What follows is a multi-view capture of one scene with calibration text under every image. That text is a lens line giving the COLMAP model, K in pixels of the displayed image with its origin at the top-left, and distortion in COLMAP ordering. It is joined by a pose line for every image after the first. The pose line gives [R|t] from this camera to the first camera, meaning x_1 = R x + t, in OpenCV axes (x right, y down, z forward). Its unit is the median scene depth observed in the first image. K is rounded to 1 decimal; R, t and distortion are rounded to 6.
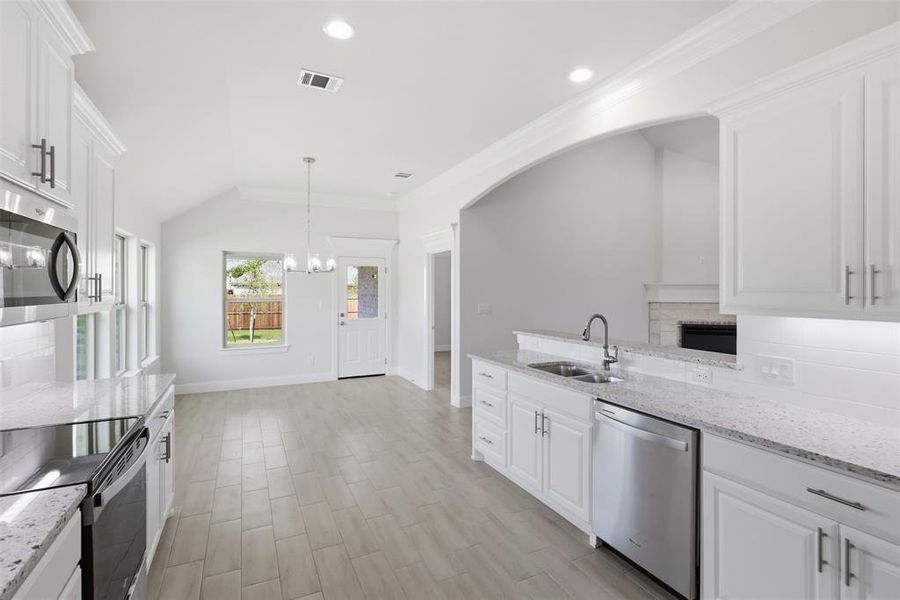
lens RADIAL K [[425.1, 0, 447.2], [0, 425.1, 292.9], [0, 0, 1]] dist [-0.002736, 0.000393]
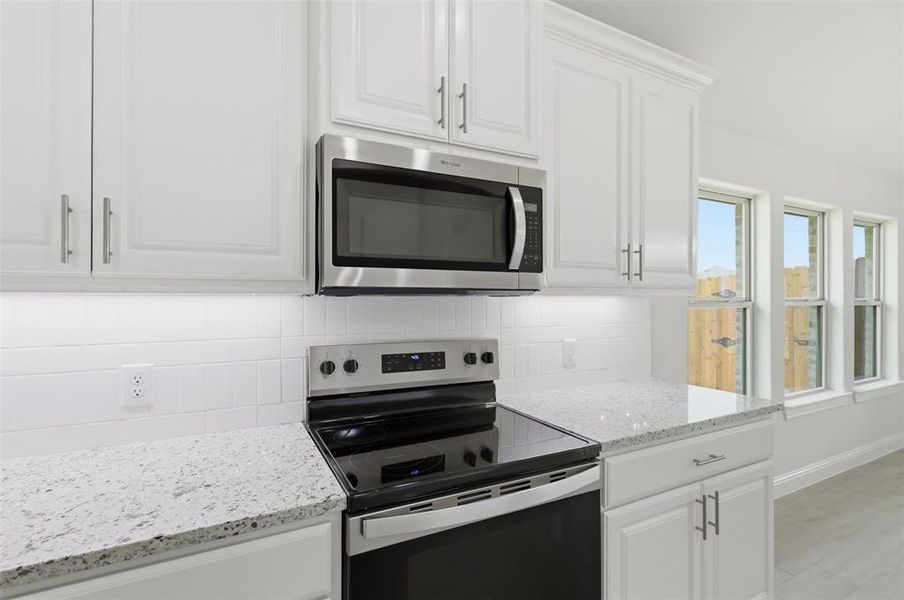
lens RADIAL K [[420.7, 0, 448.2], [0, 420.7, 297.8], [0, 0, 1]] dist [0.000609, -0.000389]
pose [[0.023731, -0.004486, -0.999708, -0.041316], [-0.007057, 0.999964, -0.004655, 0.040124], [0.999693, 0.007165, 0.023698, 0.440052]]
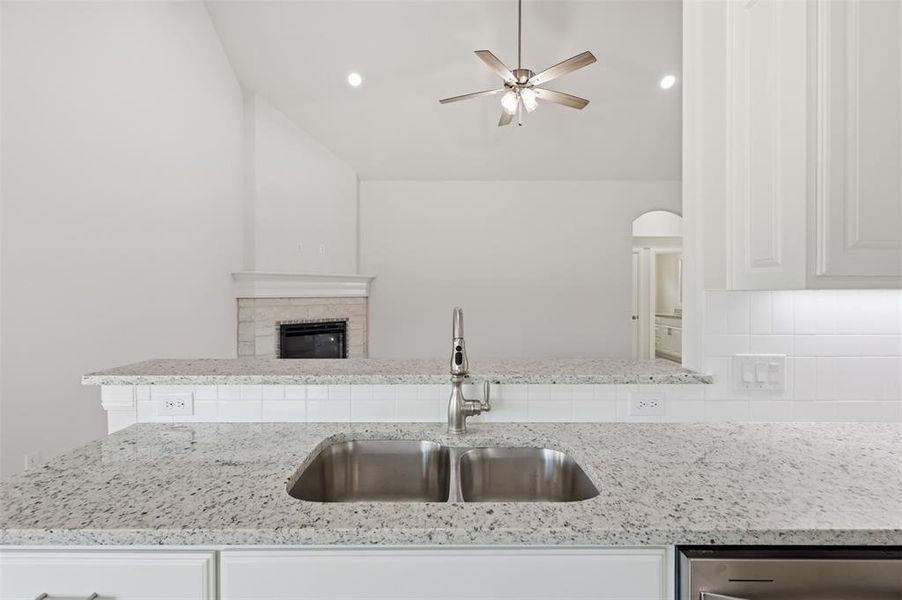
lens RADIAL K [[419.8, 0, 447.2], [0, 419.8, 297.8], [0, 0, 1]] dist [0.000609, -0.000389]
pose [[0.436365, -0.014805, 0.899648, -0.020992], [0.008575, 0.999888, 0.012295, 0.032147], [-0.899729, 0.002350, 0.436443, 0.756280]]
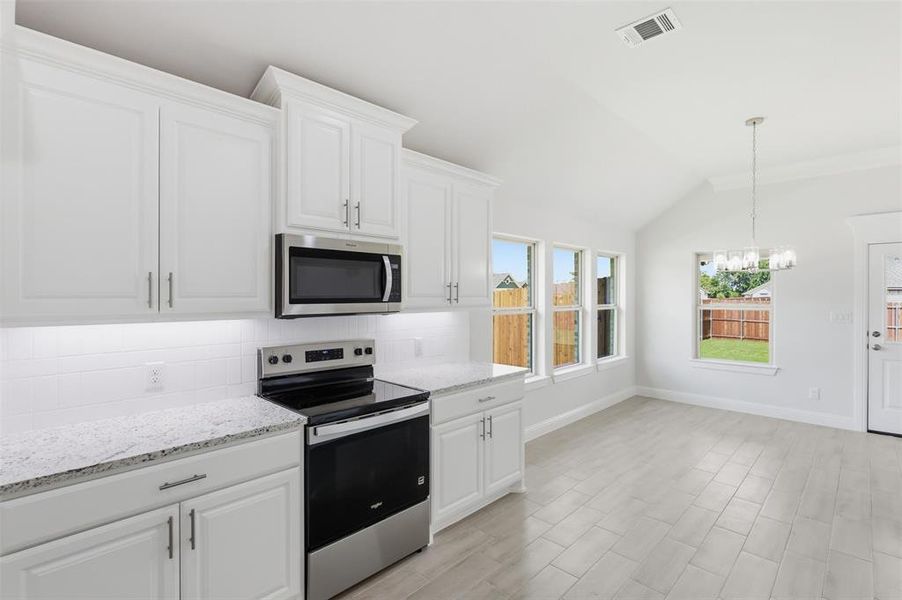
lens RADIAL K [[419.8, 0, 447.2], [0, 419.8, 297.8], [0, 0, 1]] dist [0.000609, -0.000389]
pose [[0.331497, 0.004870, -0.943444, 0.295940], [-0.007560, 0.999968, 0.002506, 0.000333], [0.943426, 0.006302, 0.331524, 0.368840]]
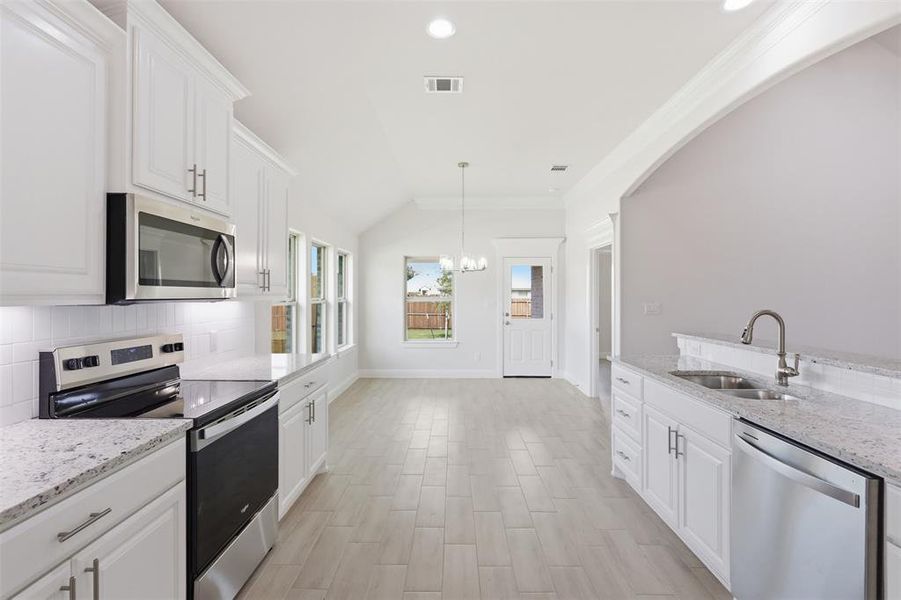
lens RADIAL K [[421.5, 0, 447.9], [0, 421.5, 296.0], [0, 0, 1]] dist [0.000042, 0.000712]
pose [[0.894367, 0.000355, -0.447334, 0.166162], [-0.003007, 0.999982, -0.005218, 0.027701], [0.447324, 0.006012, 0.894352, 0.070503]]
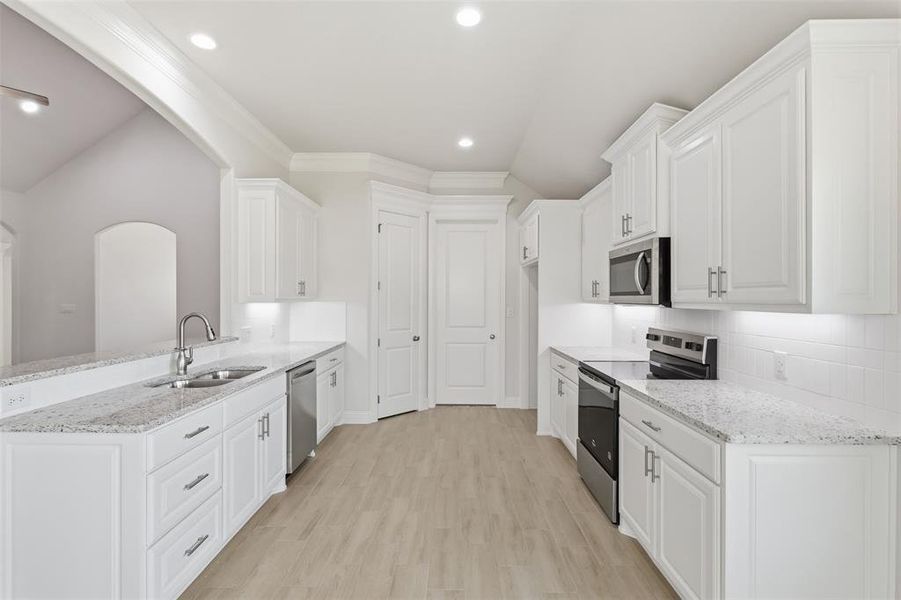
lens RADIAL K [[421.5, 0, 447.9], [0, 421.5, 296.0], [0, 0, 1]] dist [0.000042, 0.000712]
pose [[-0.894698, -0.001357, 0.446670, -0.491860], [0.000733, 0.999990, 0.004506, 0.009451], [-0.446672, 0.004359, -0.894687, 1.432557]]
